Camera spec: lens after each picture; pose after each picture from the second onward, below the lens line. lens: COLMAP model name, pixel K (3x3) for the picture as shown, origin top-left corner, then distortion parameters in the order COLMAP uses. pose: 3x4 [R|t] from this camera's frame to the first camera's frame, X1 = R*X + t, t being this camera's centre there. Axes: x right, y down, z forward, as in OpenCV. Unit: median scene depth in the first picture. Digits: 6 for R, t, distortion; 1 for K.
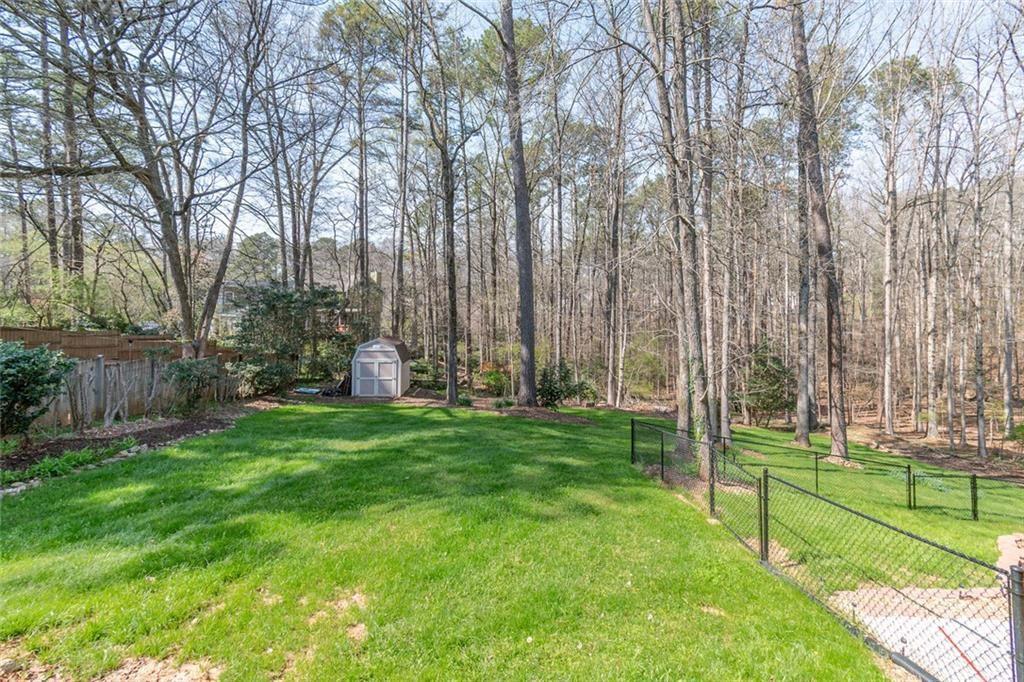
lens RADIAL K [[449.6, 0, 549.0], [0, 449.6, 296.0], [0, 0, 1]] dist [0.040992, 0.001087]
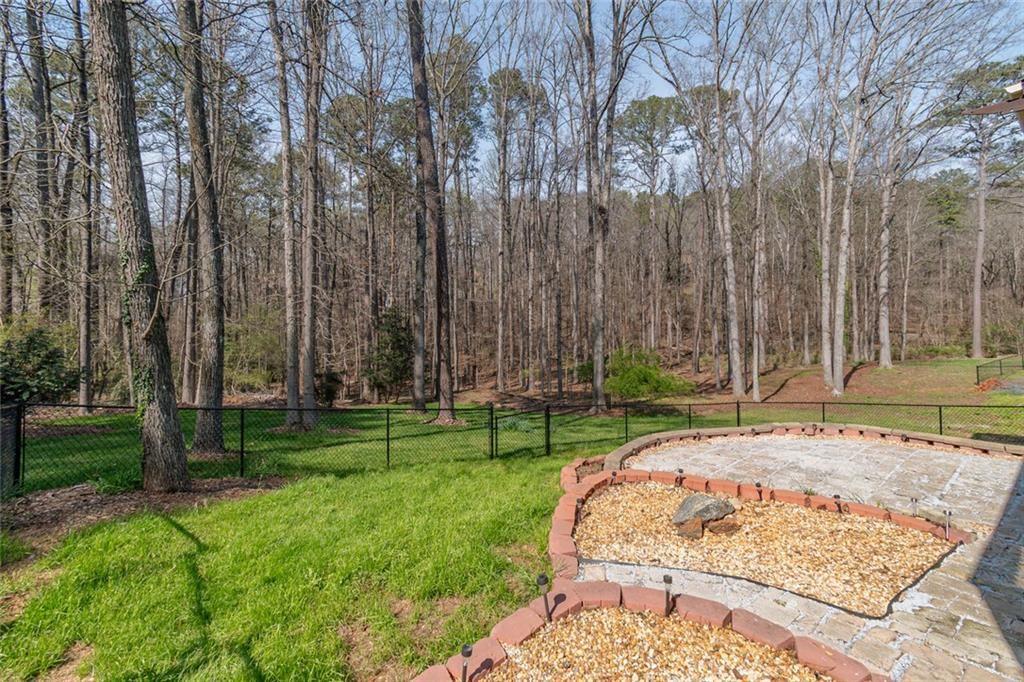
lens RADIAL K [[449.6, 0, 502.6], [0, 449.6, 285.1], [0, 0, 1]] dist [0.040992, 0.001087]
pose [[0.817153, 0.010418, 0.576327, 0.128204], [0.001133, 0.999806, -0.019680, 0.064624], [-0.576420, 0.016734, 0.816983, 0.127840]]
